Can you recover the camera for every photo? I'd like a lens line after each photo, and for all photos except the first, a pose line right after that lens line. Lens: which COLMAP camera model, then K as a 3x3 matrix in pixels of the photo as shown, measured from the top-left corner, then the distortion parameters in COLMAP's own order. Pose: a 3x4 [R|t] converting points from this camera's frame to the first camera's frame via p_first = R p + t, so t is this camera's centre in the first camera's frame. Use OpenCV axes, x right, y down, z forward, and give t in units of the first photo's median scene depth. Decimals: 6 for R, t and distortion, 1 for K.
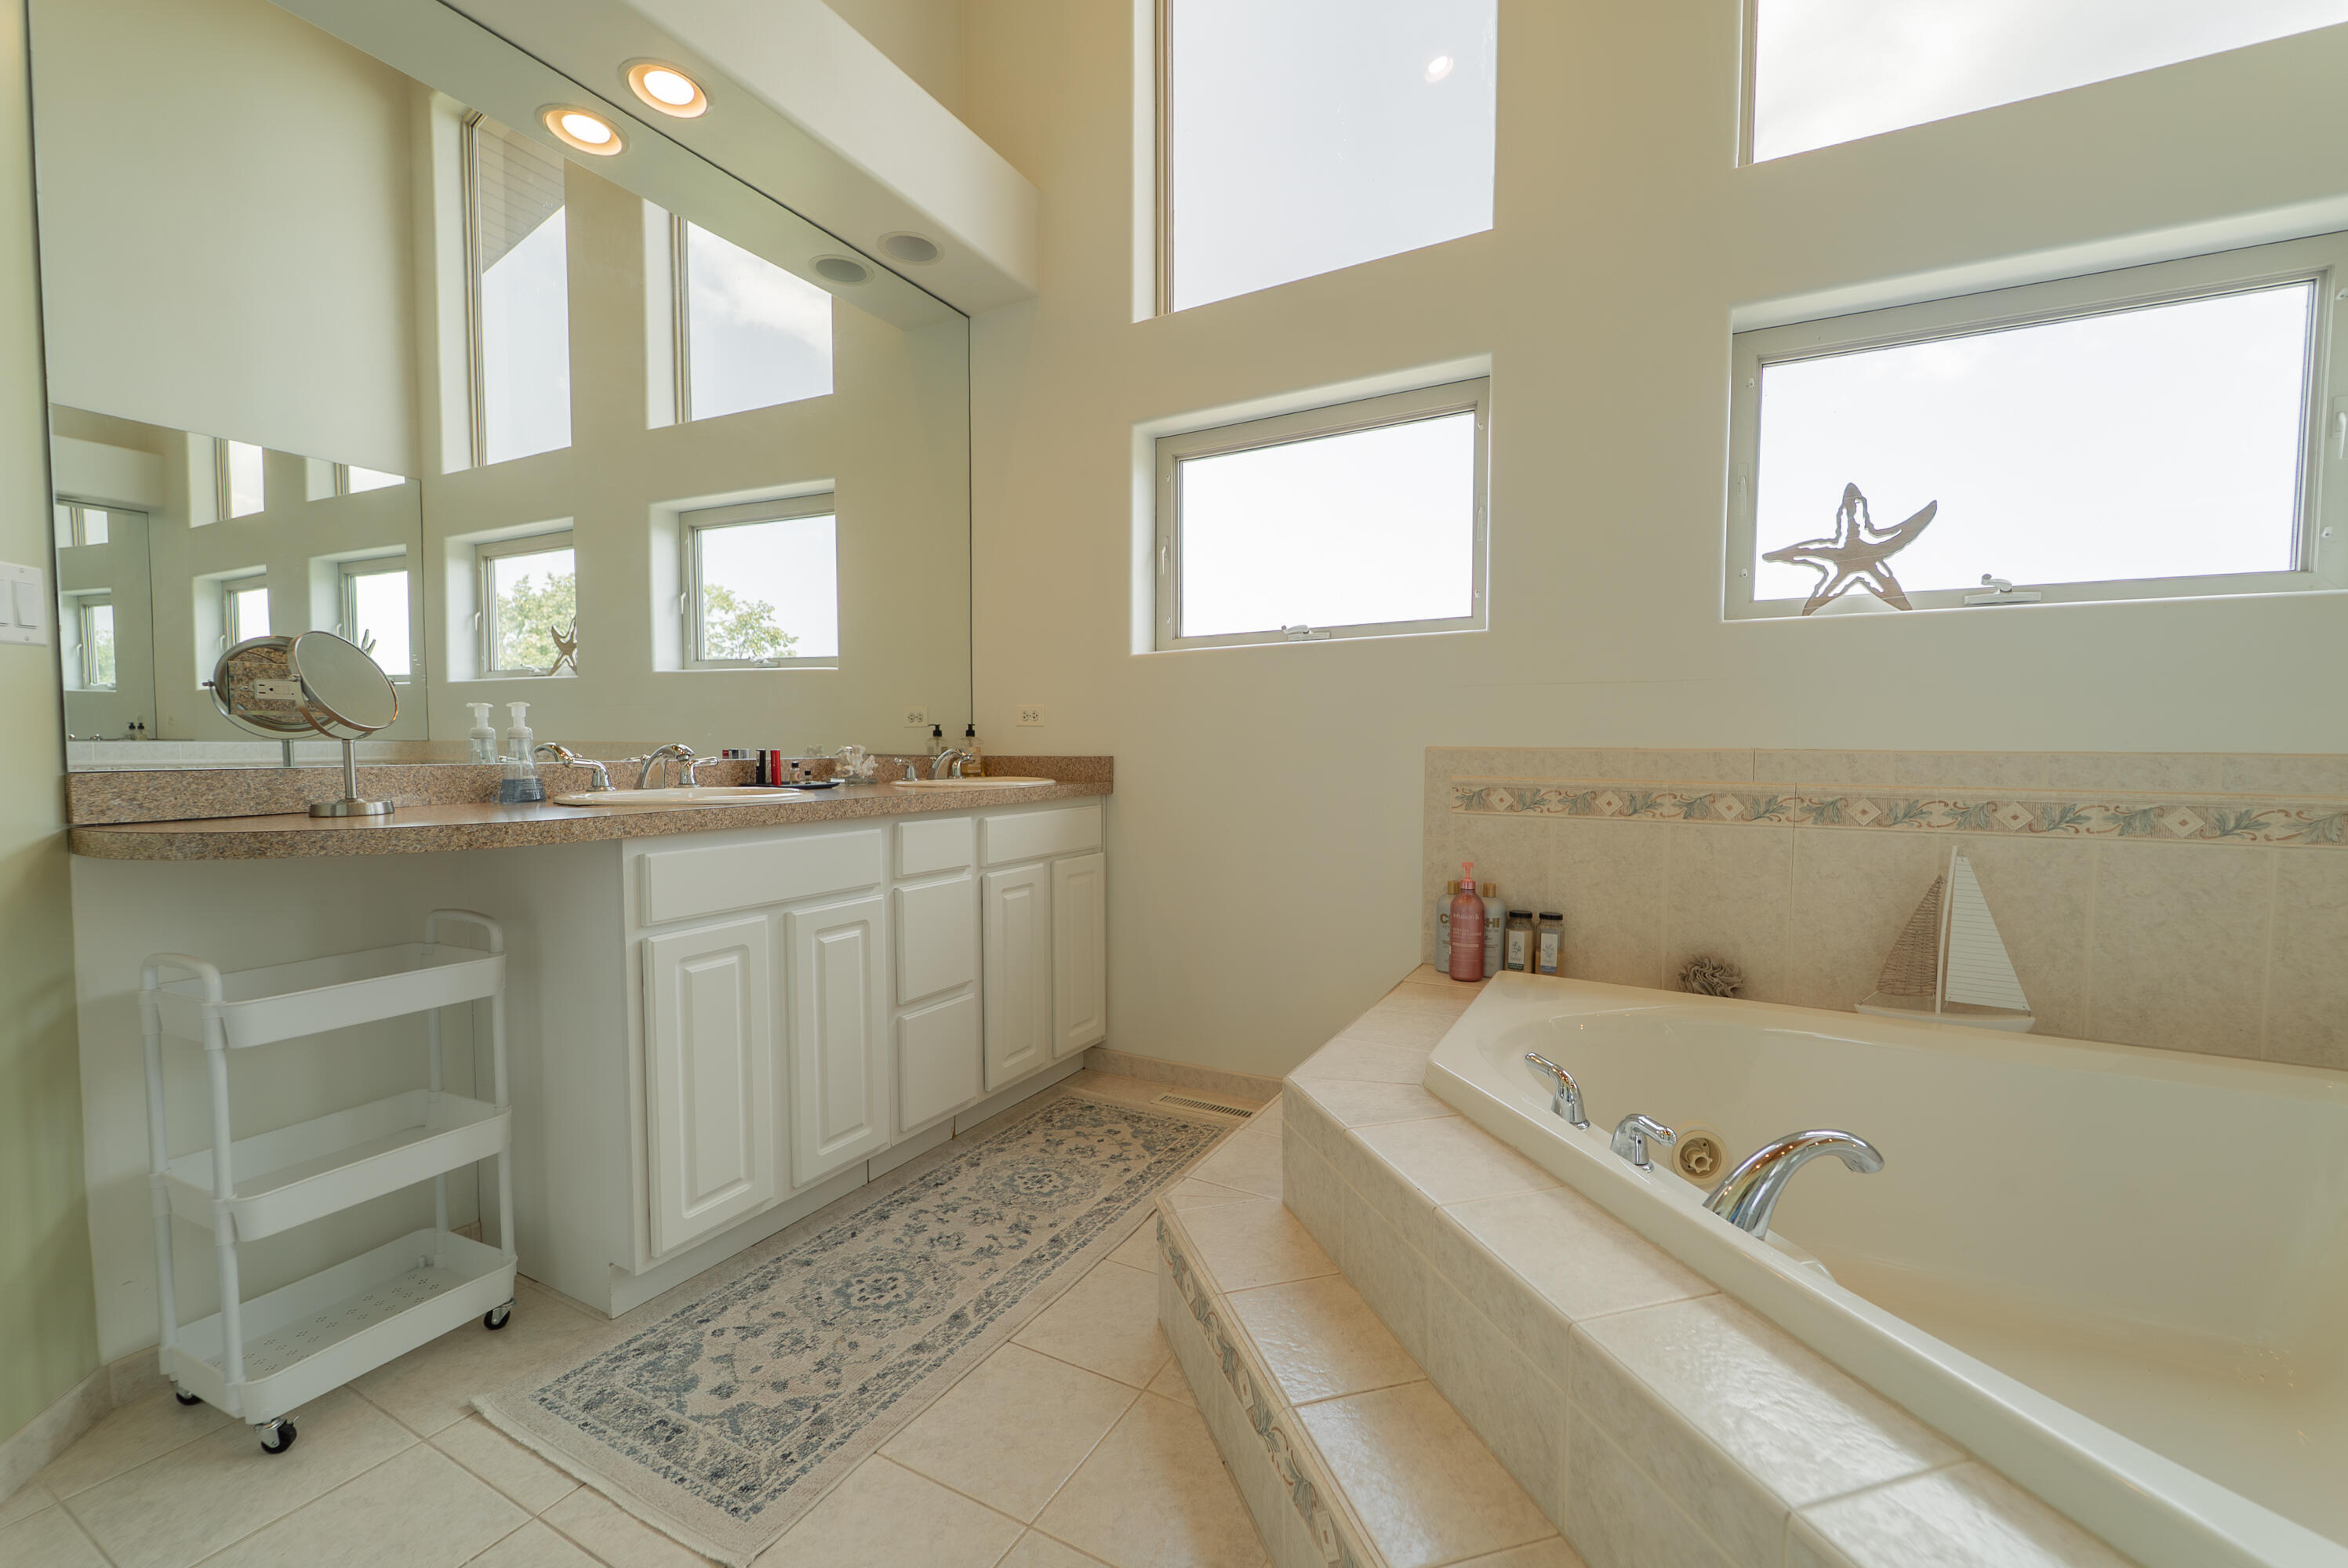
lens RADIAL K [[942.0, 0, 1179.5], [0, 942.0, 792.0], [0, 0, 1]] dist [-0.000323, -0.000867]
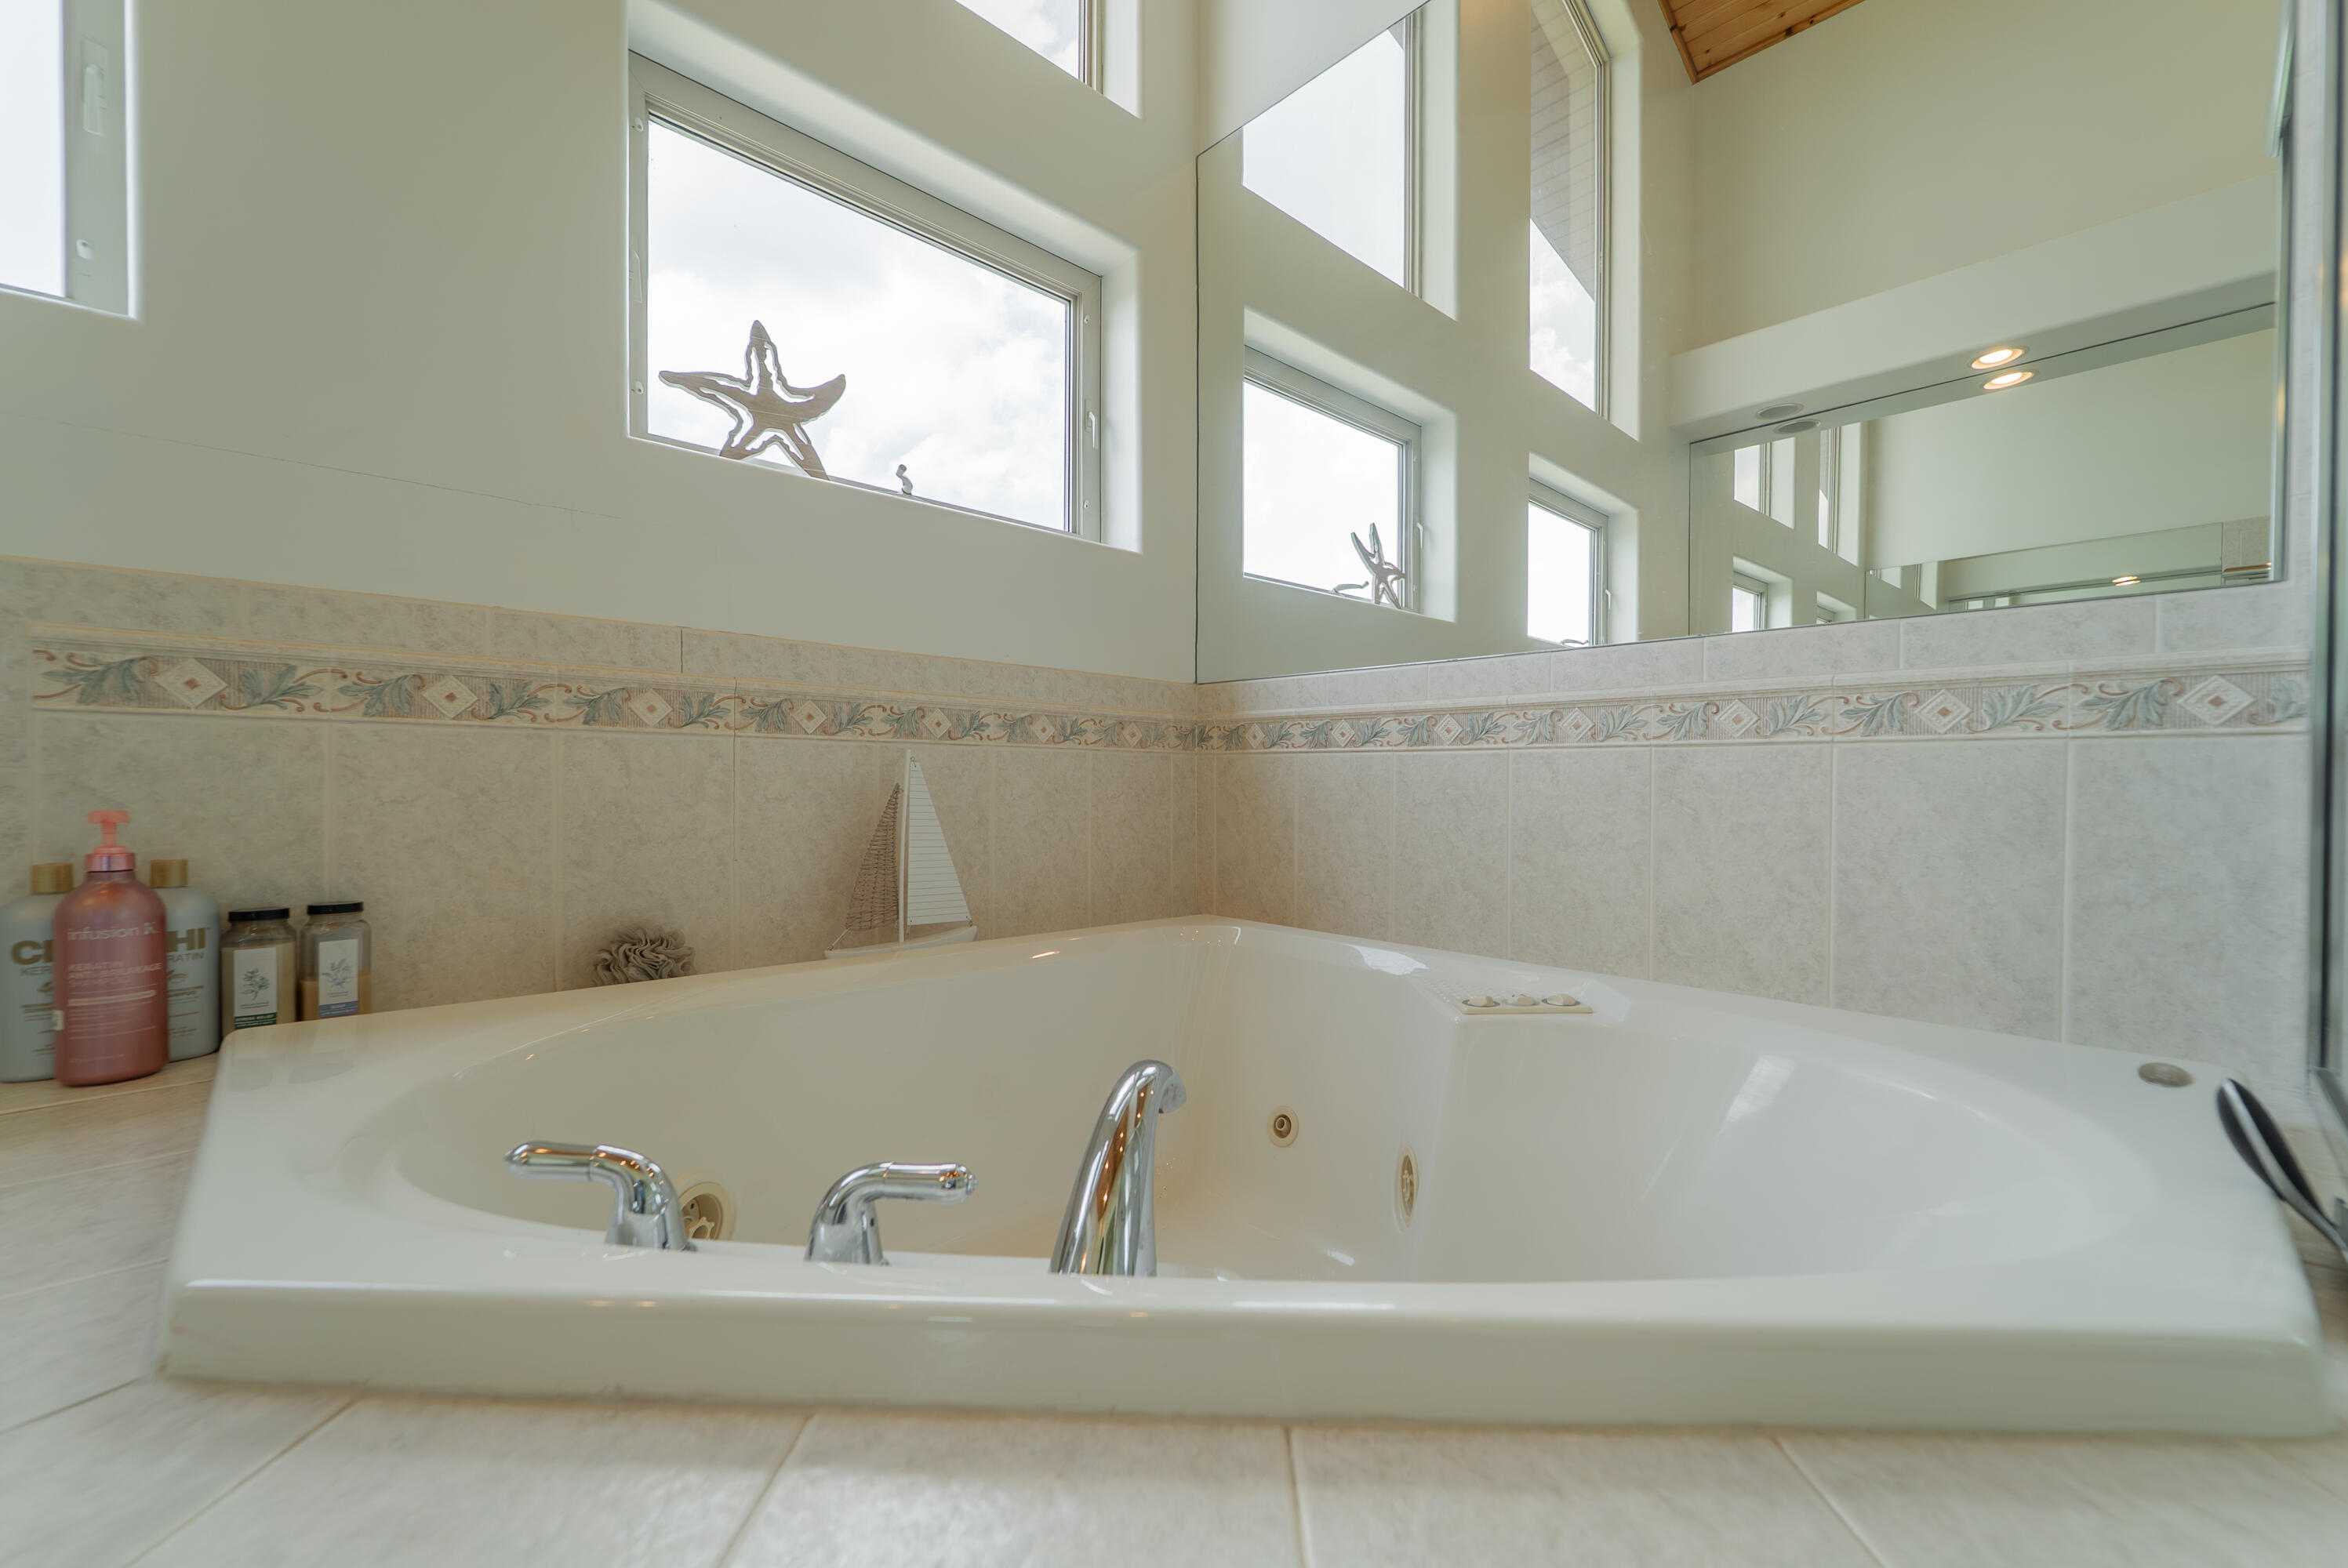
lens RADIAL K [[942.0, 0, 1179.5], [0, 942.0, 792.0], [0, 0, 1]] dist [-0.000323, -0.000867]
pose [[0.308386, -0.012596, 0.951178, 0.046869], [0.043742, 0.999042, -0.000952, 0.096081], [-0.950255, 0.041900, 0.308641, 0.425046]]
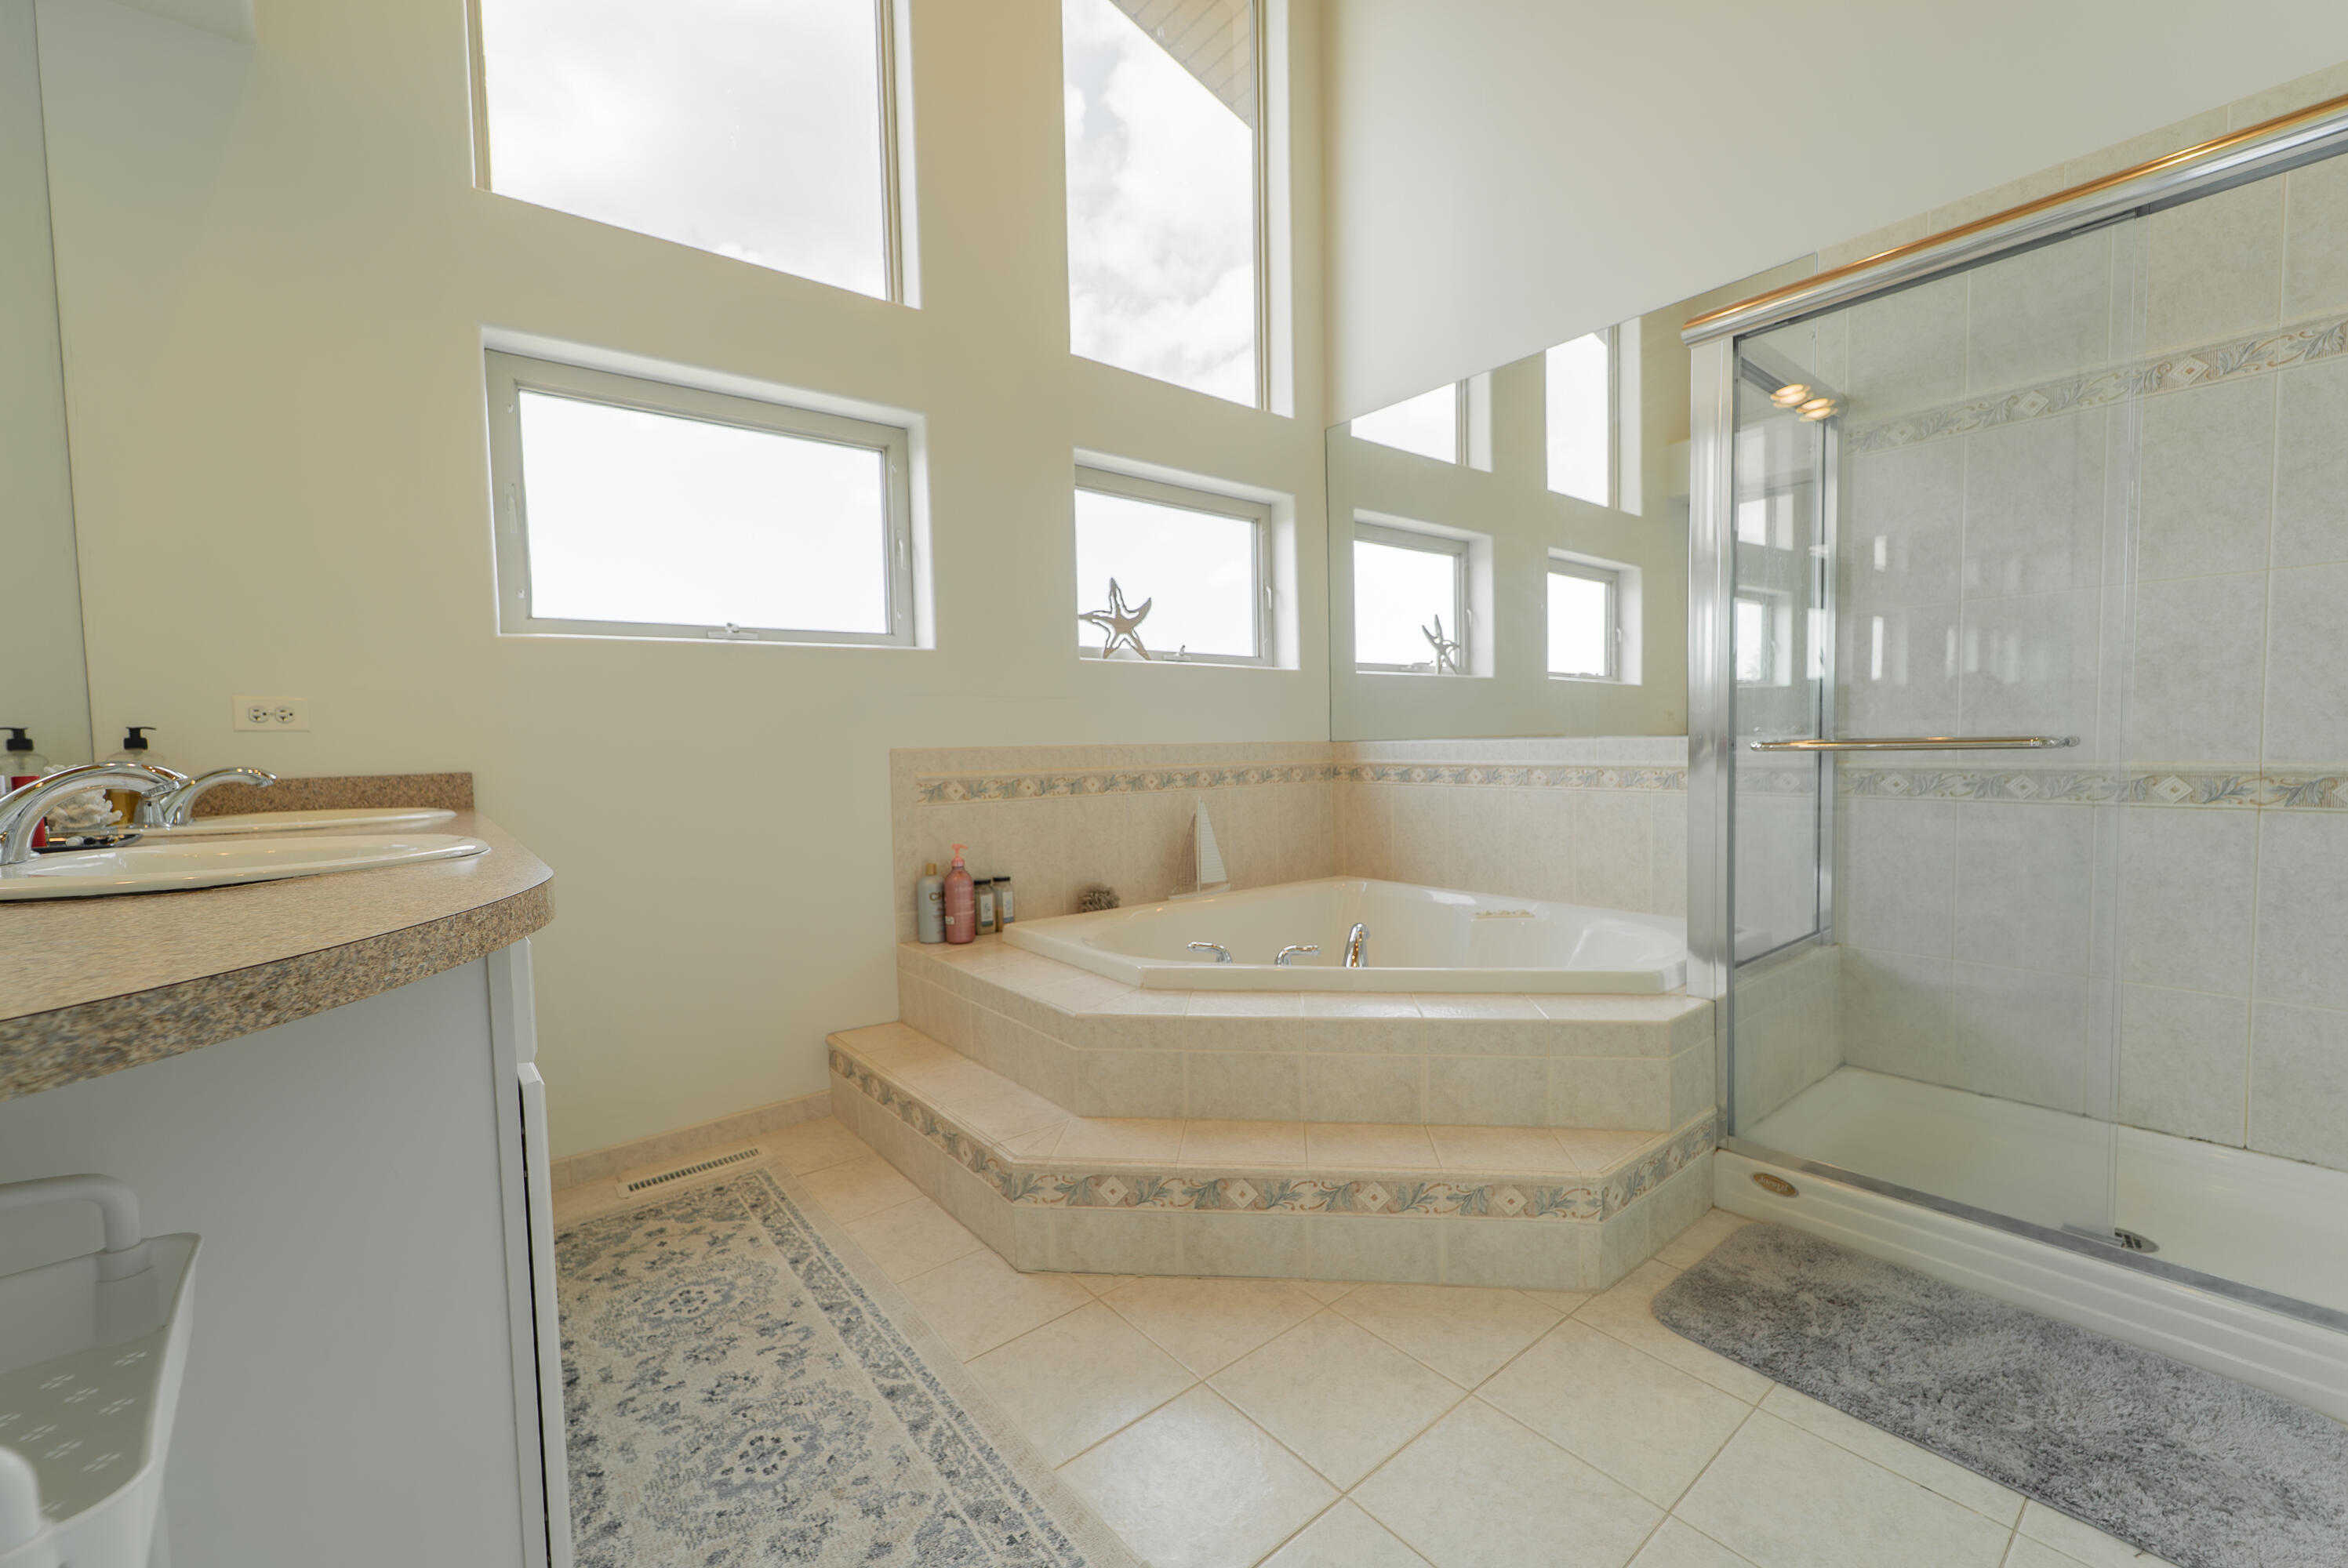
lens RADIAL K [[942.0, 0, 1179.5], [0, 942.0, 792.0], [0, 0, 1]] dist [-0.000323, -0.000867]
pose [[0.377876, -0.060041, 0.923907, -0.744303], [0.068193, 0.996990, 0.036899, -0.017399], [-0.923341, 0.049061, 0.380833, 0.310232]]
